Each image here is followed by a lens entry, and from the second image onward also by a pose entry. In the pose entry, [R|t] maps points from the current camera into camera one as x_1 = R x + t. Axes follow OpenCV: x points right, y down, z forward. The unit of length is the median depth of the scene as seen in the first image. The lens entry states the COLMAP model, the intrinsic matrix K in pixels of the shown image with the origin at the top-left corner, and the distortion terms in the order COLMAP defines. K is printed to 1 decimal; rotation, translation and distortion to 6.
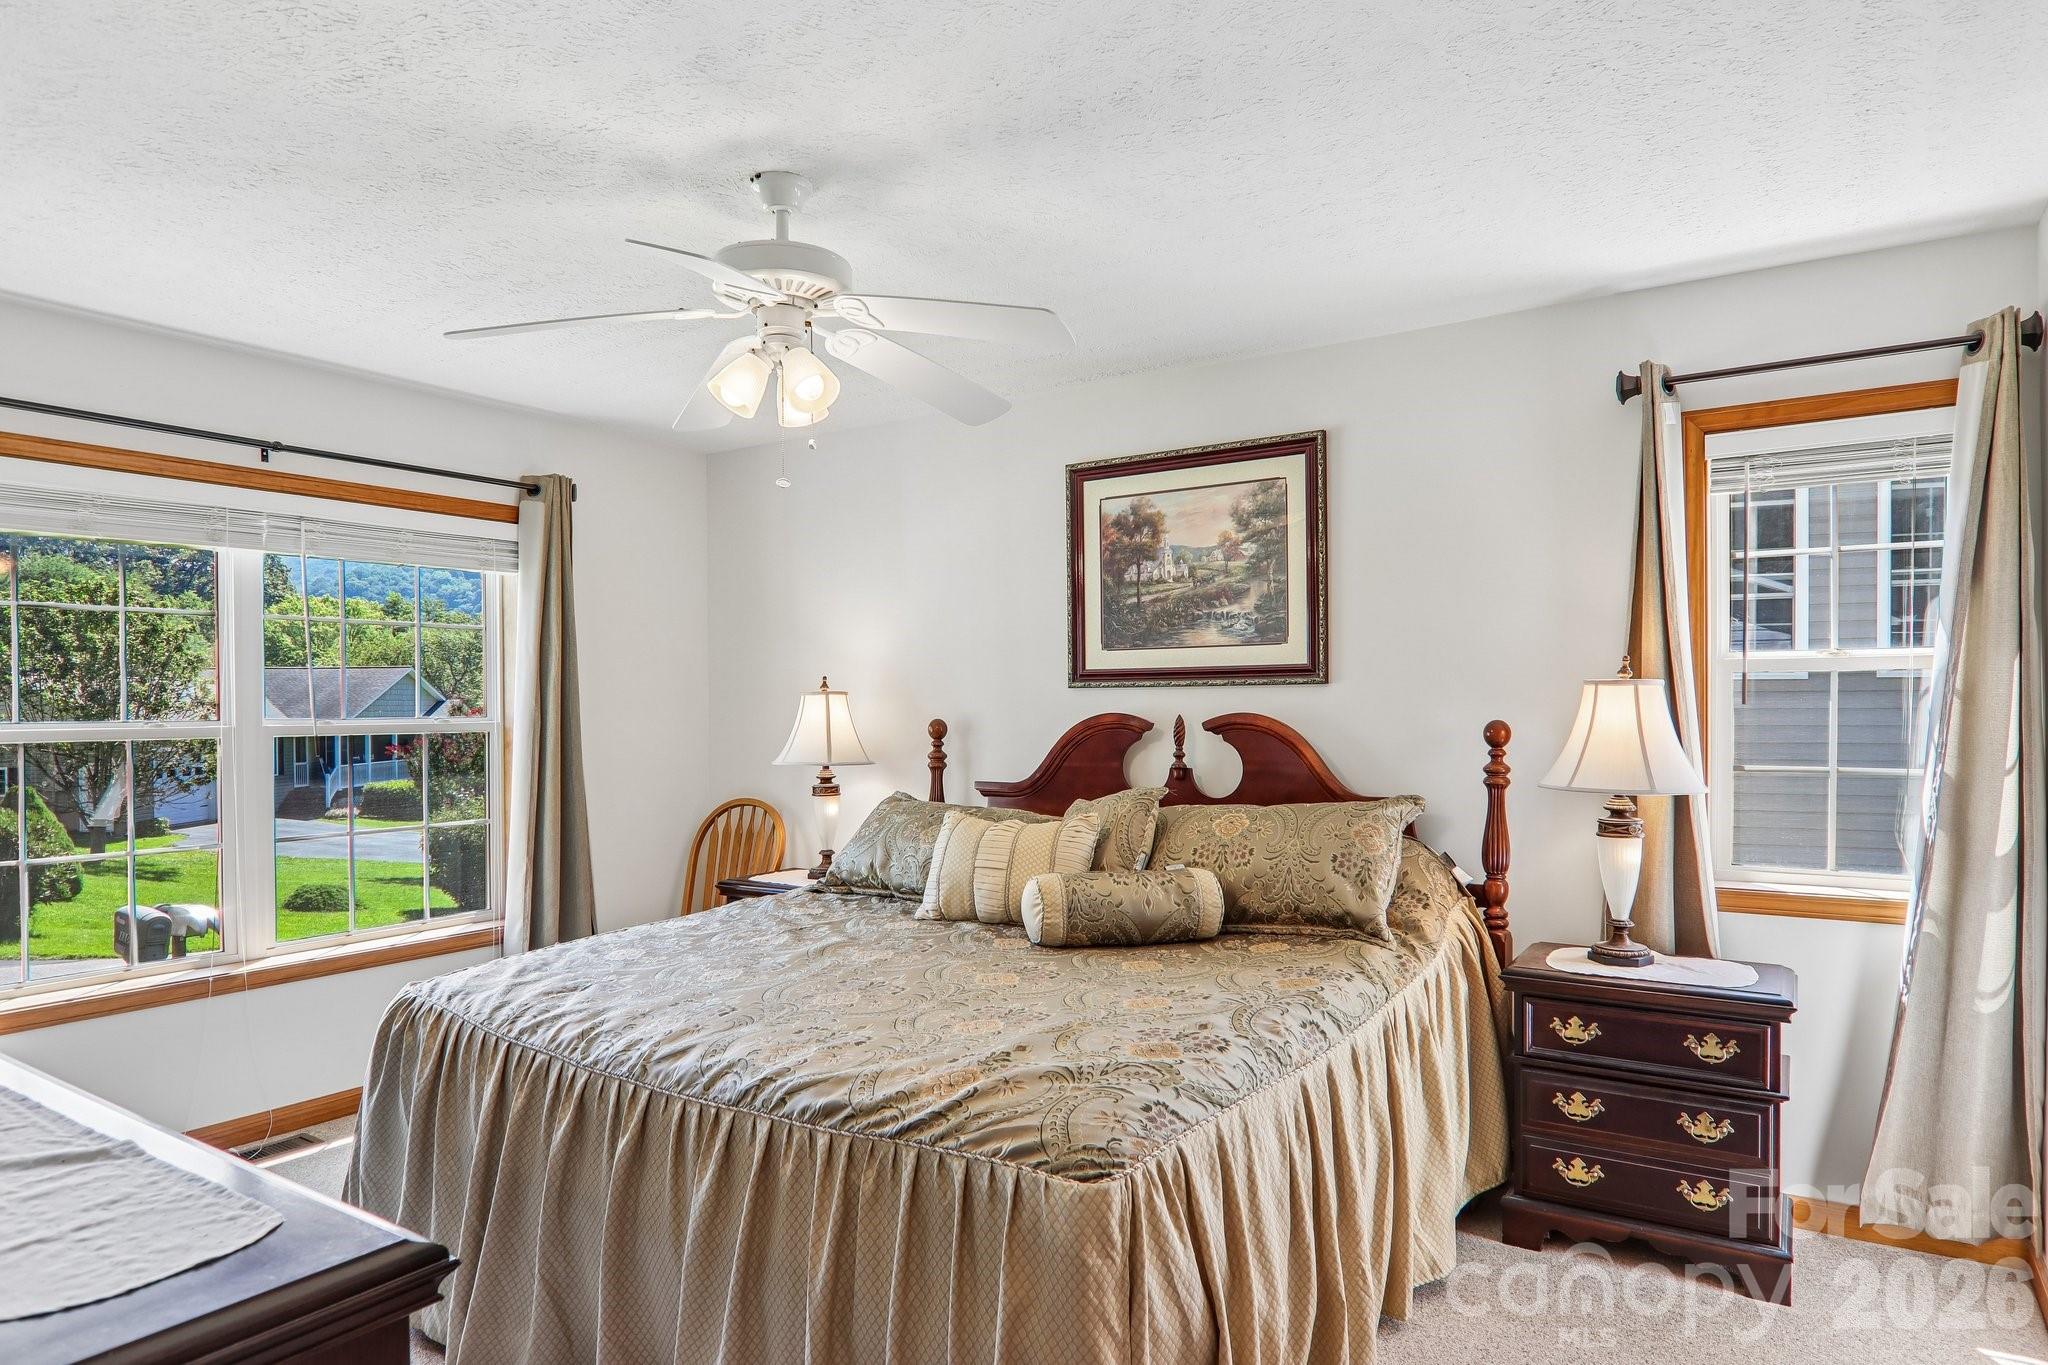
lens RADIAL K [[1192.7, 0, 1032.6], [0, 1192.7, 717.6], [0, 0, 1]] dist [0.010810, -0.021346]
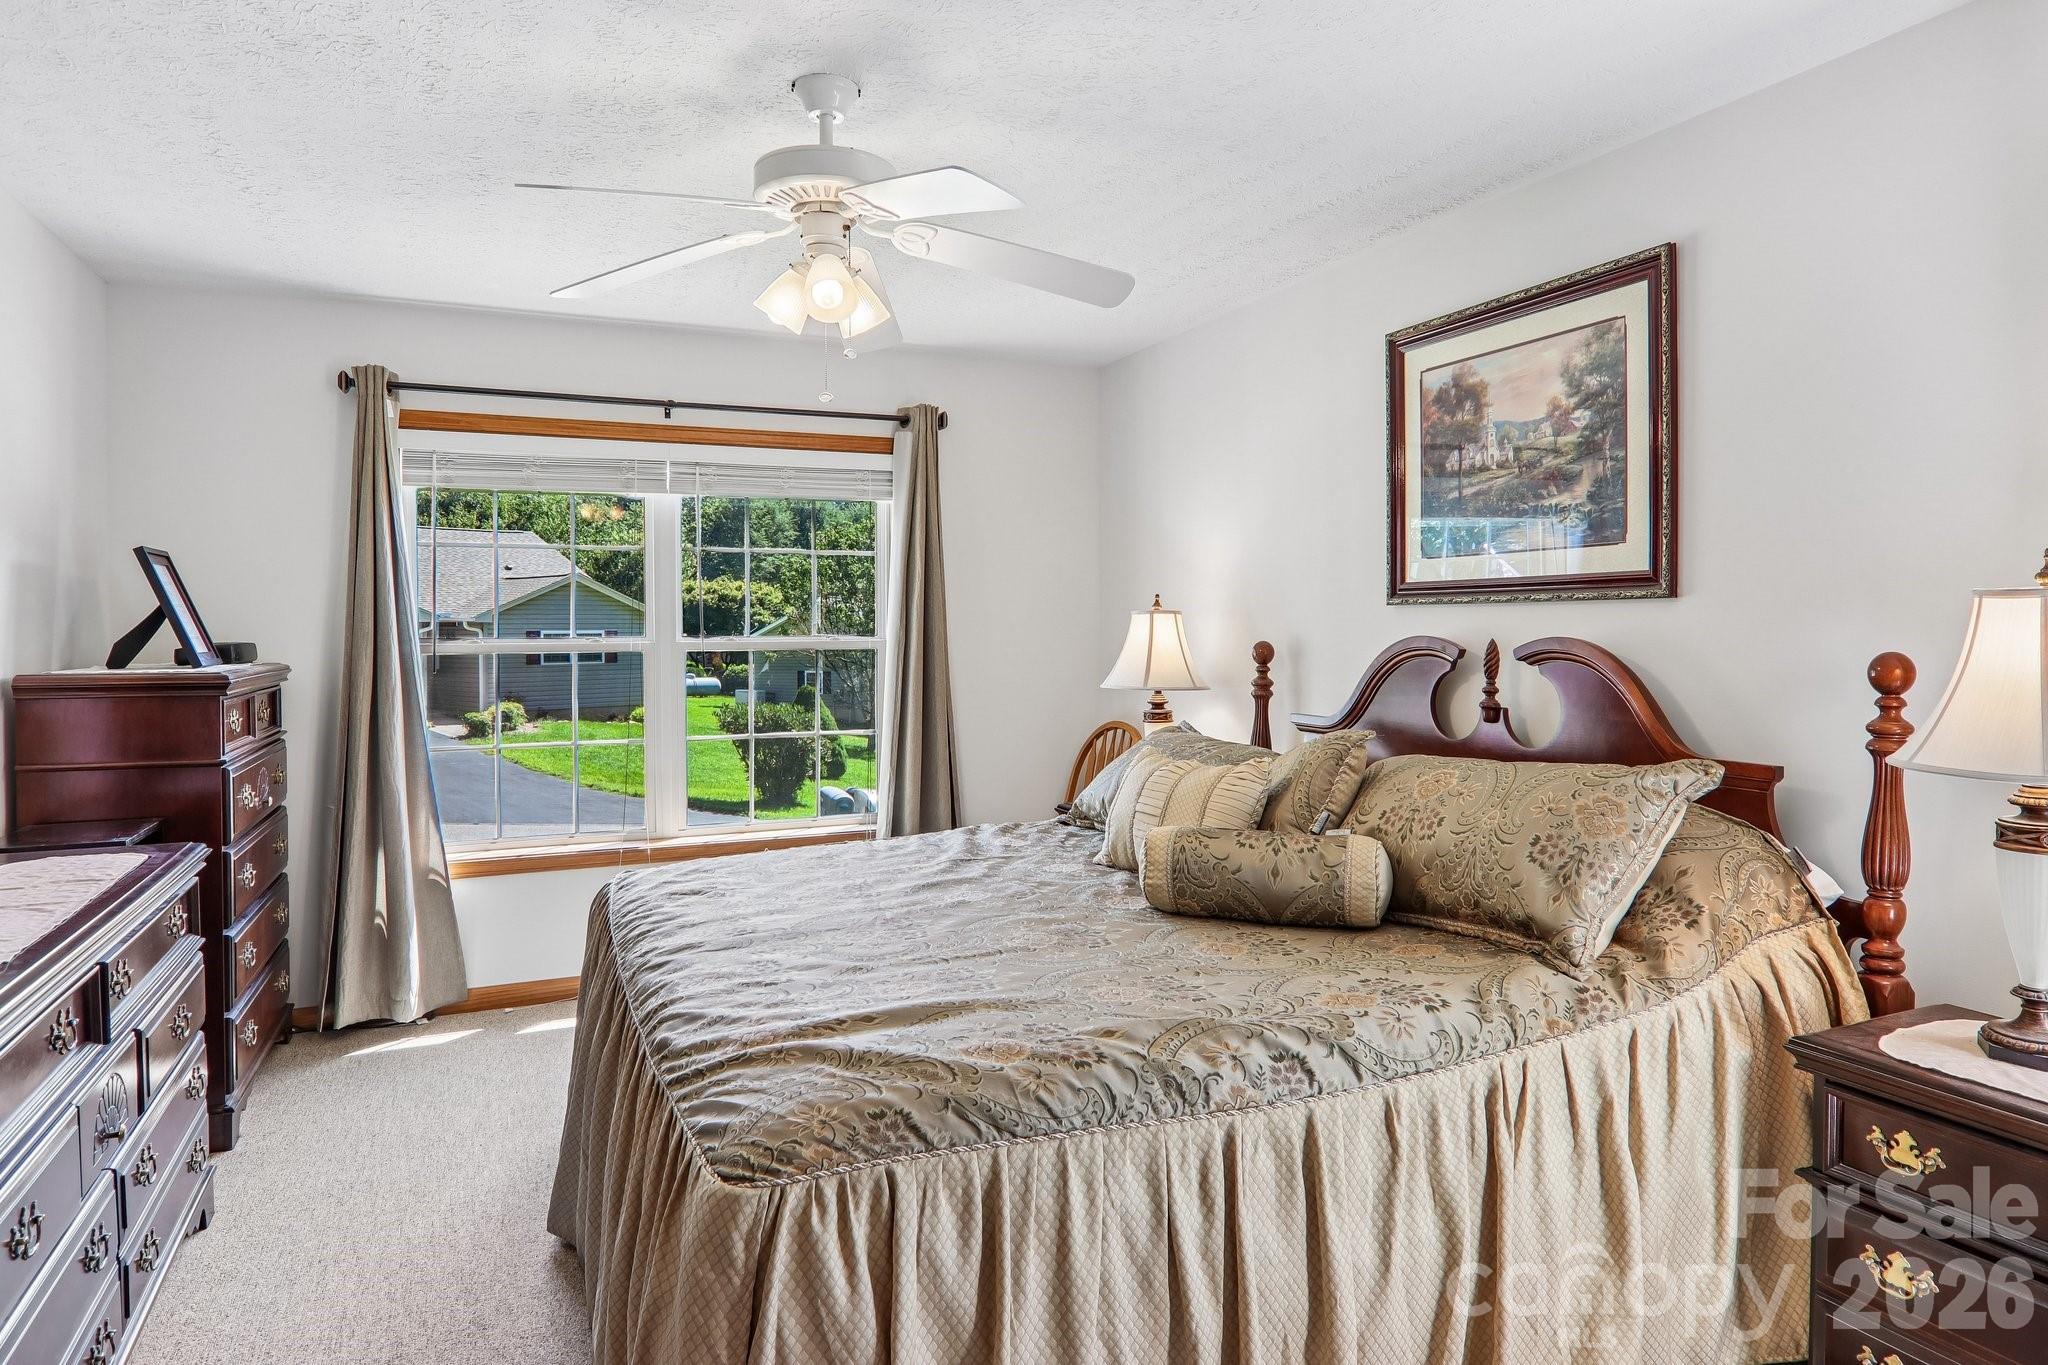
lens RADIAL K [[1226.9, 0, 1025.7], [0, 1226.9, 658.9], [0, 0, 1]] dist [-0.001778, -0.003079]
pose [[0.840433, 0.017285, -0.541639, 0.313618], [-0.006817, 0.999749, 0.021326, -0.004710], [0.541872, -0.014231, 0.840341, 0.167800]]
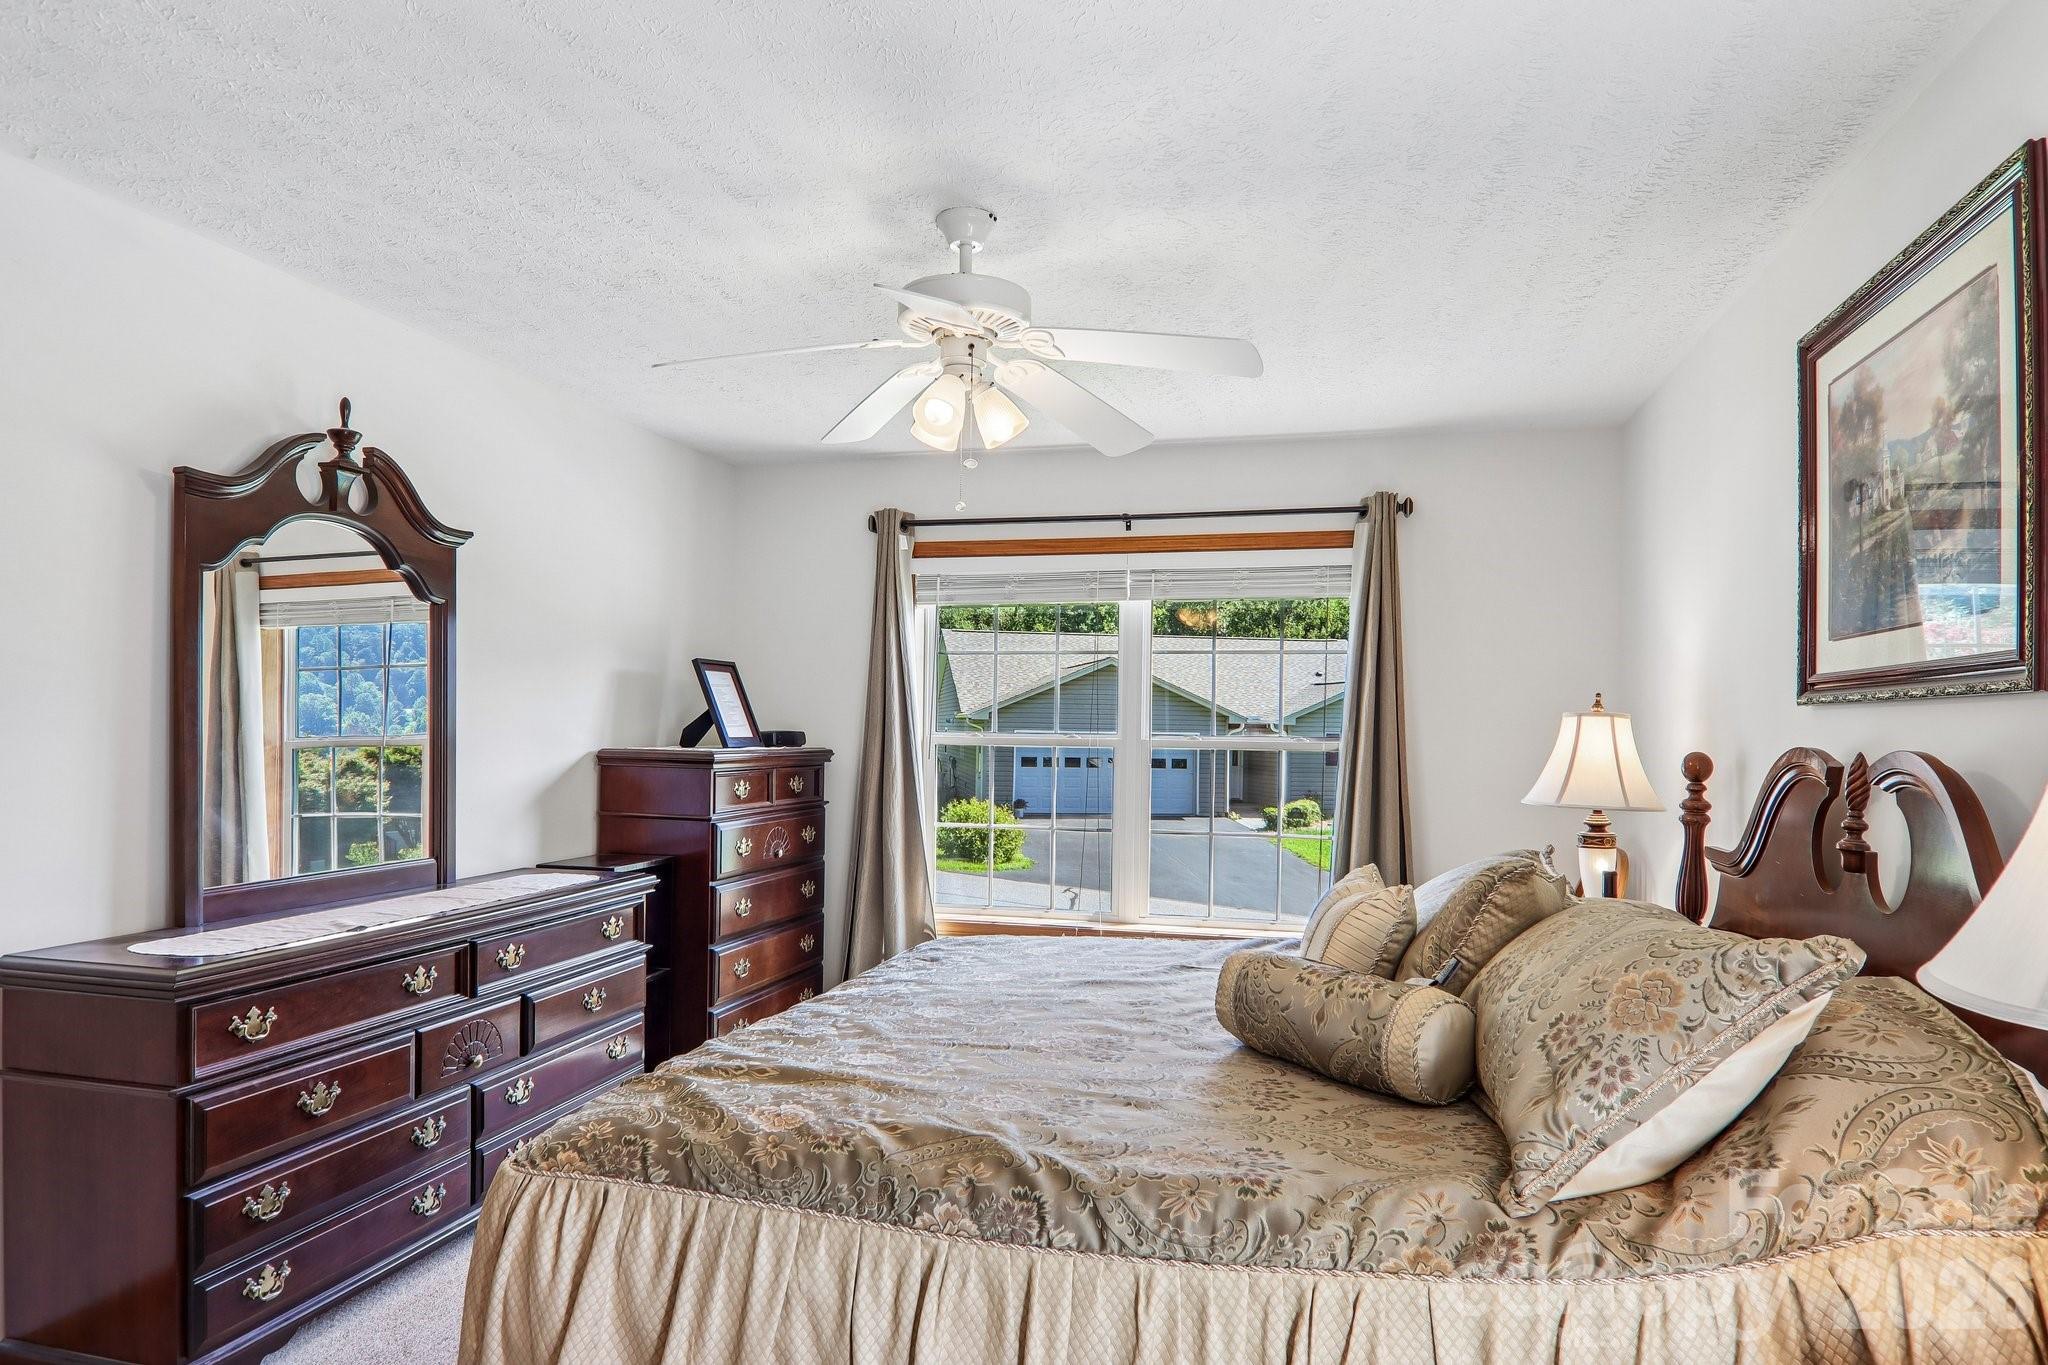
lens RADIAL K [[1223.0, 0, 1031.8], [0, 1223.0, 727.4], [0, 0, 1]] dist [-0.003960, -0.003332]
pose [[0.328975, 0.010861, -0.944276, 0.546753], [-0.025616, 0.999669, 0.002574, -0.006134], [0.943991, 0.023342, 0.329144, 0.477609]]
